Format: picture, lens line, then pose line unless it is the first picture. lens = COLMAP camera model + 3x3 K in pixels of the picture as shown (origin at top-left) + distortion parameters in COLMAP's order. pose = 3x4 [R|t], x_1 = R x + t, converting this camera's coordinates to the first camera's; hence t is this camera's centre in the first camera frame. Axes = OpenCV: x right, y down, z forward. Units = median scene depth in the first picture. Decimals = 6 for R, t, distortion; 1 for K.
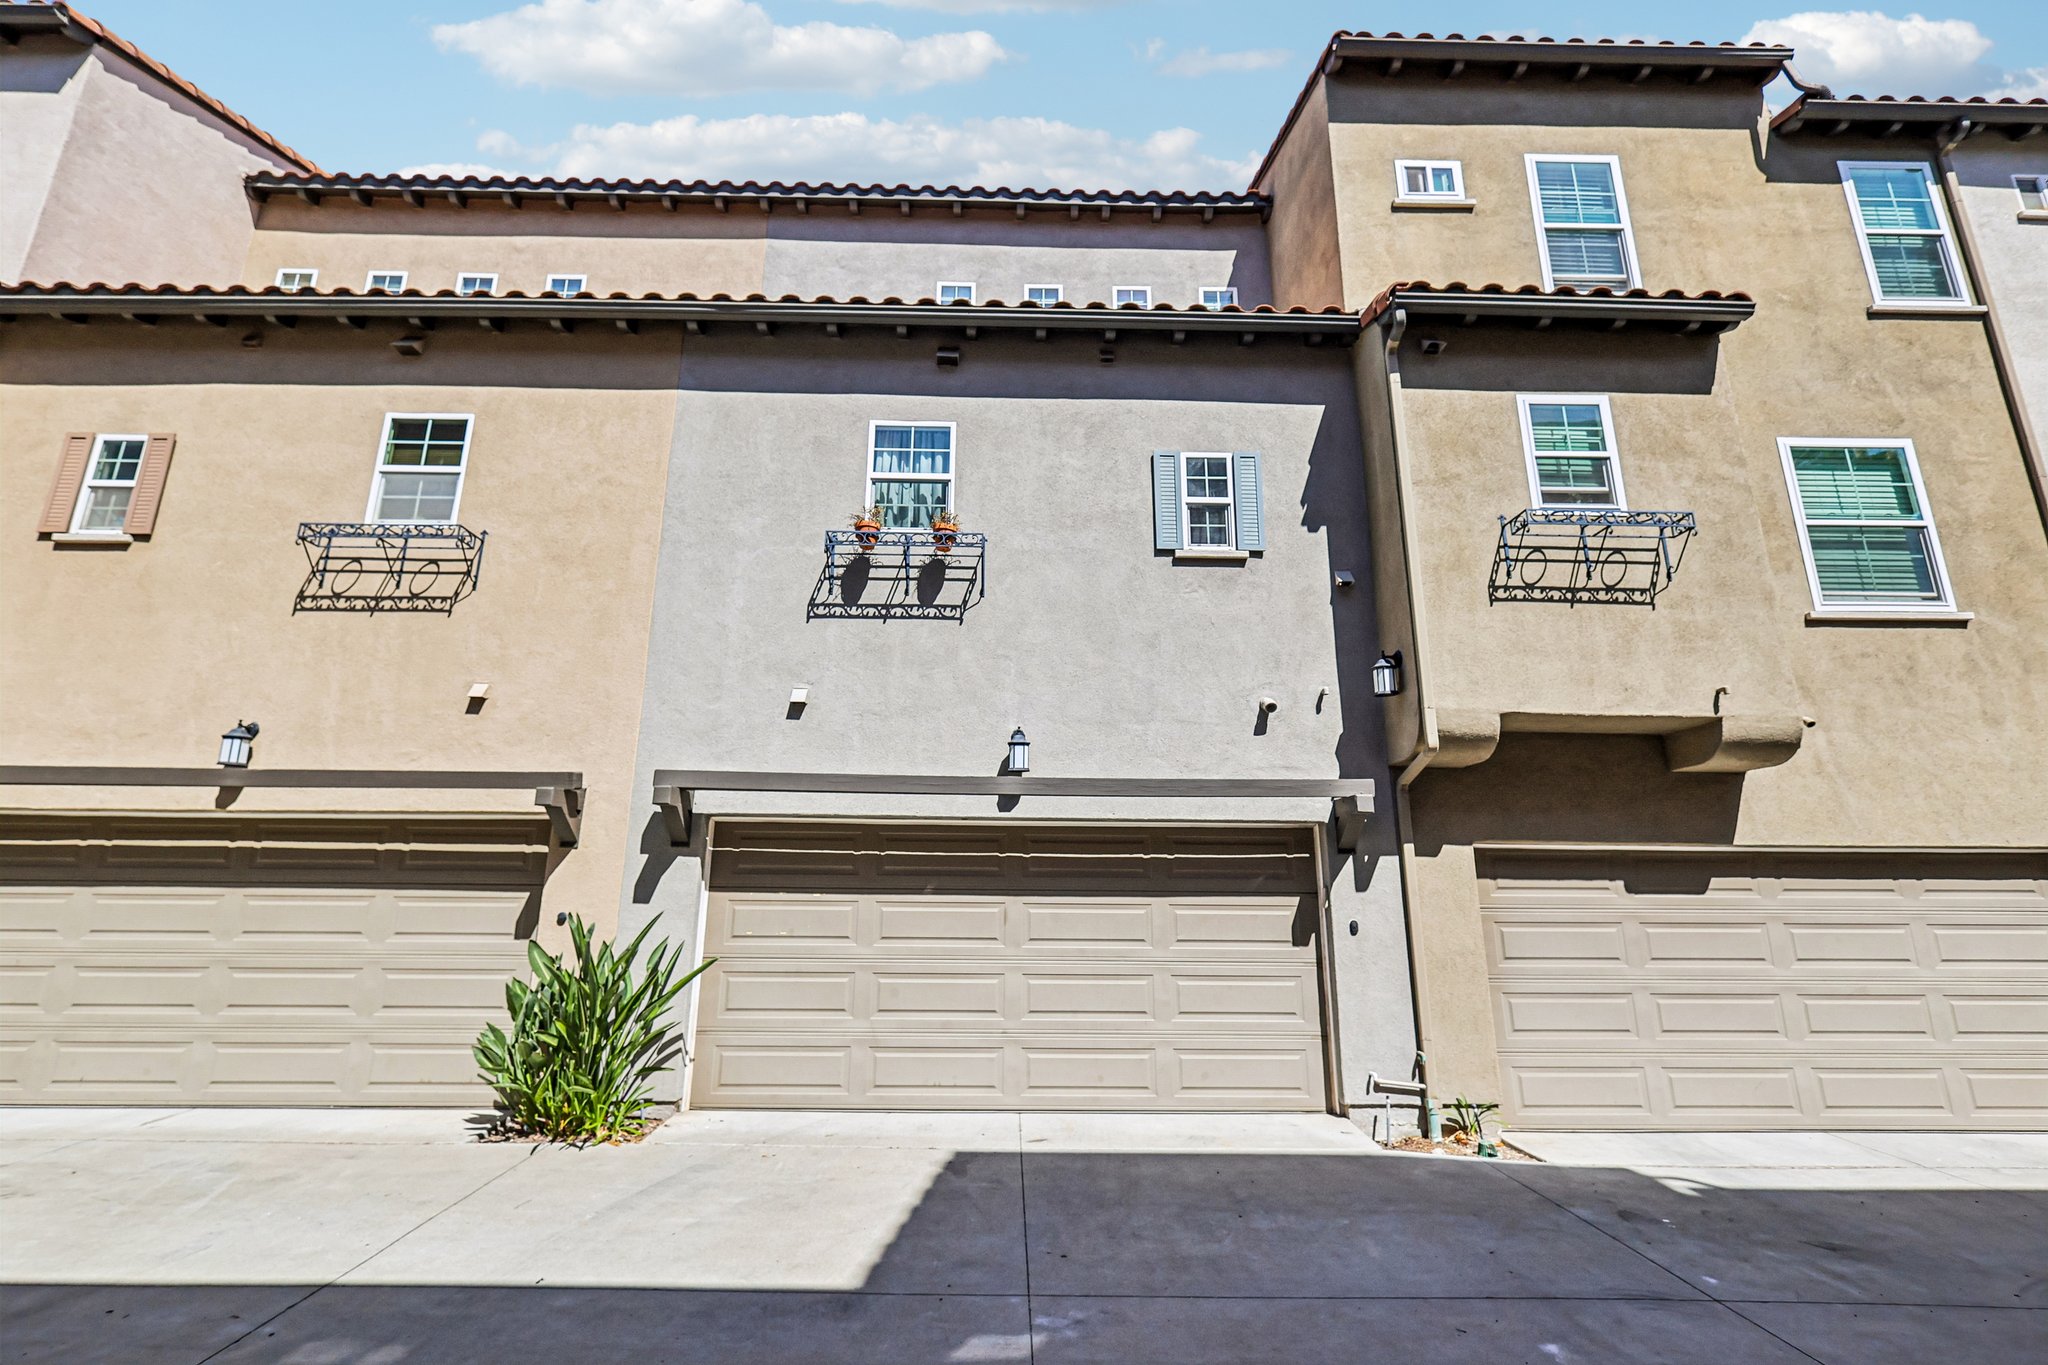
lens RADIAL K [[862.4, 0, 1024.0], [0, 862.4, 682.5], [0, 0, 1]] dist [-0.002928, -0.000037]
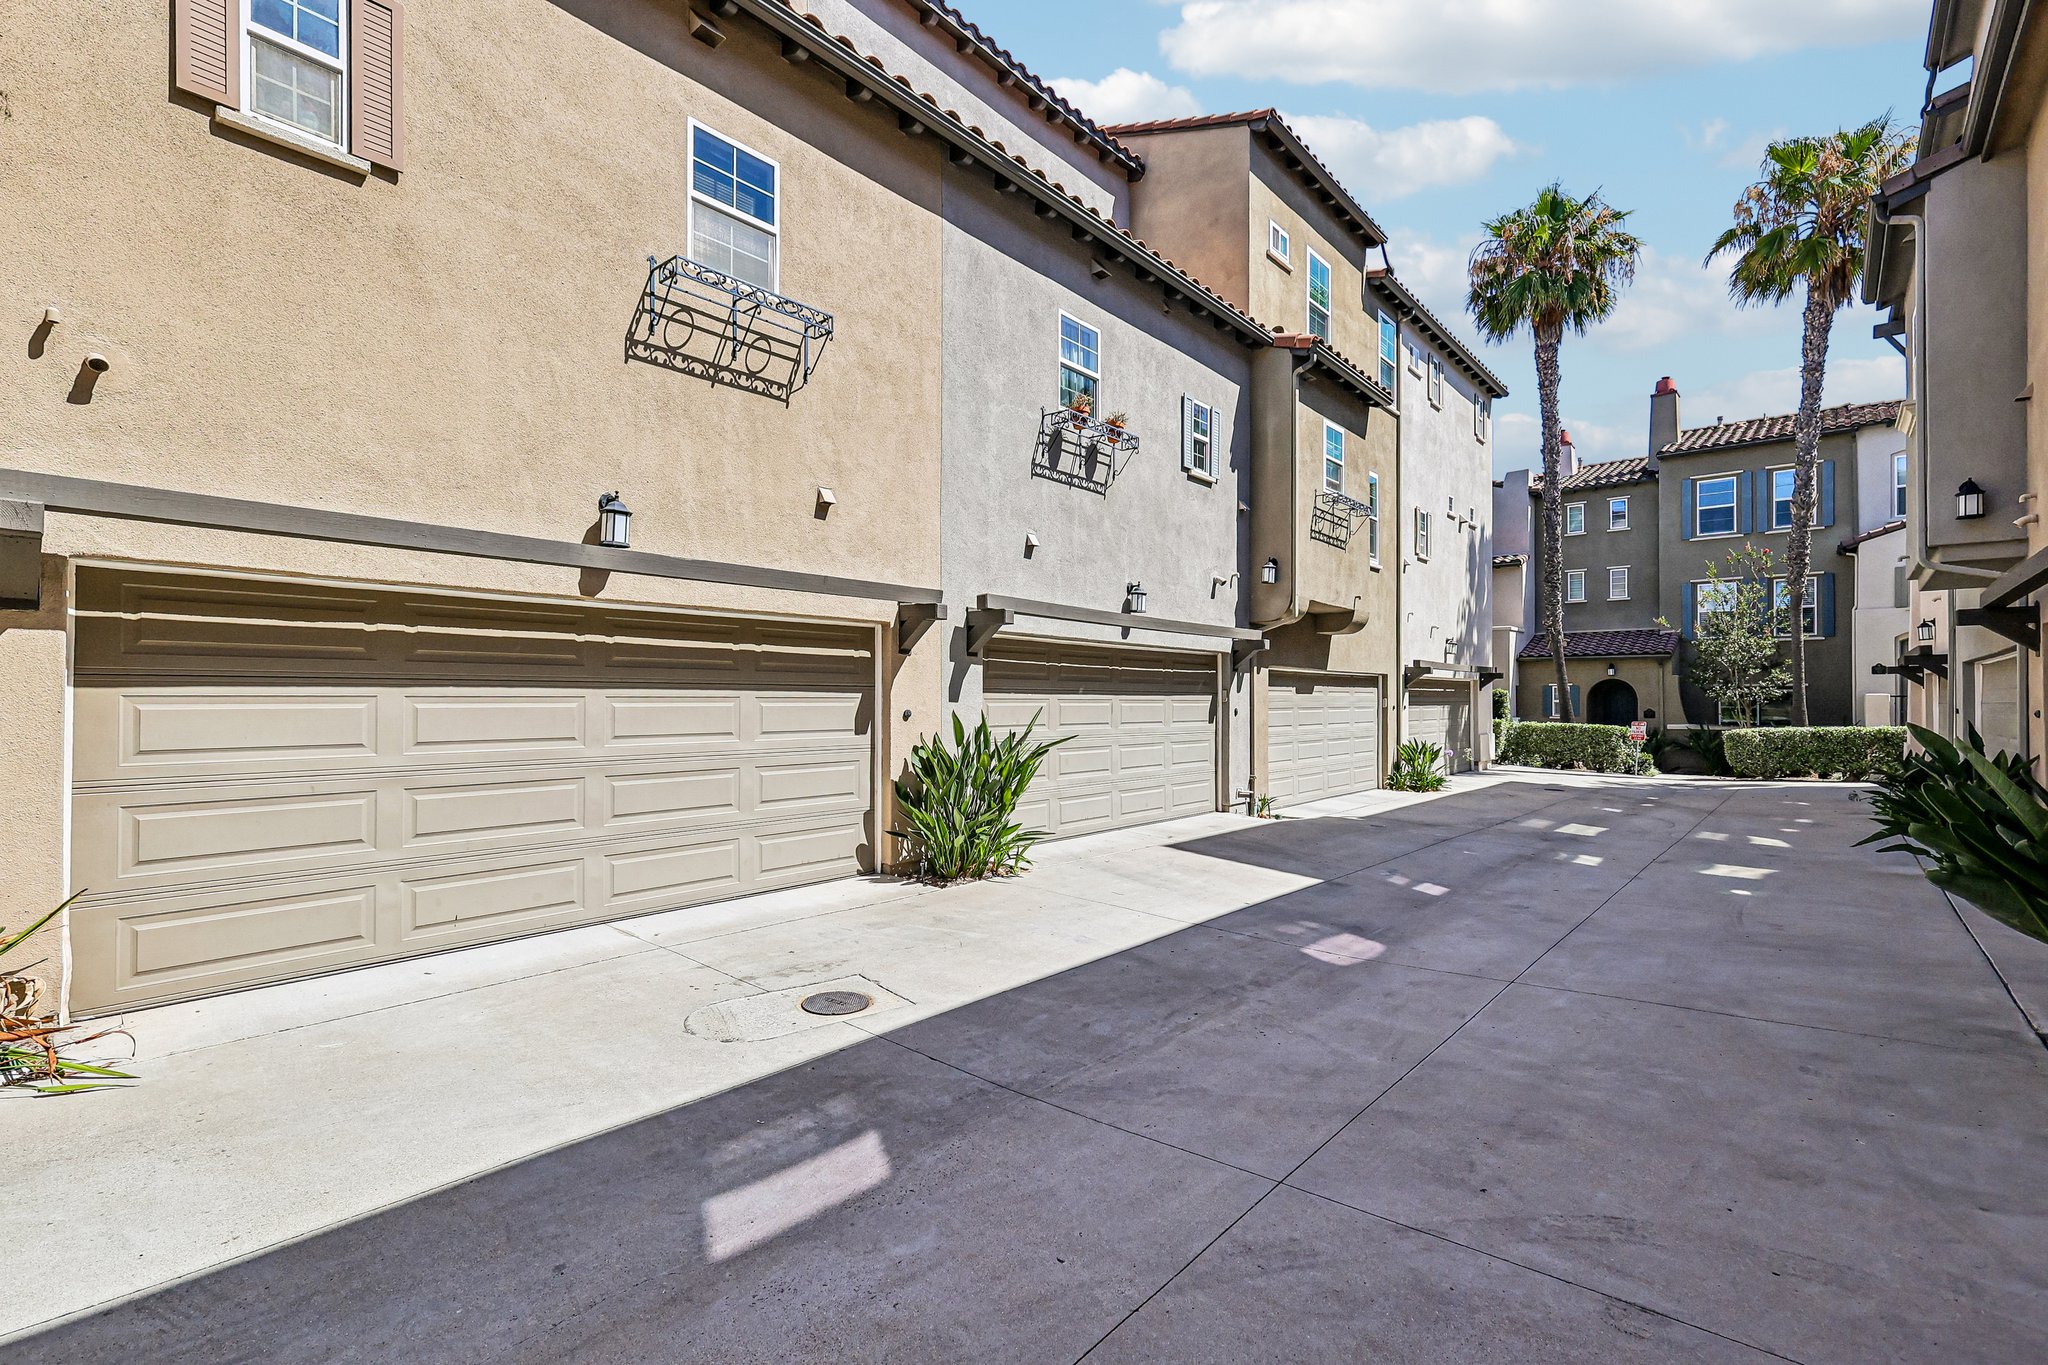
lens RADIAL K [[927.0, 0, 1020.2], [0, 927.0, 683.1], [0, 0, 1]] dist [0.005671, 0.000487]
pose [[0.665314, 0.007474, 0.746526, -1.239461], [-0.180081, 0.972030, 0.150759, 0.017171], [-0.724519, -0.234737, 0.648051, 0.090251]]
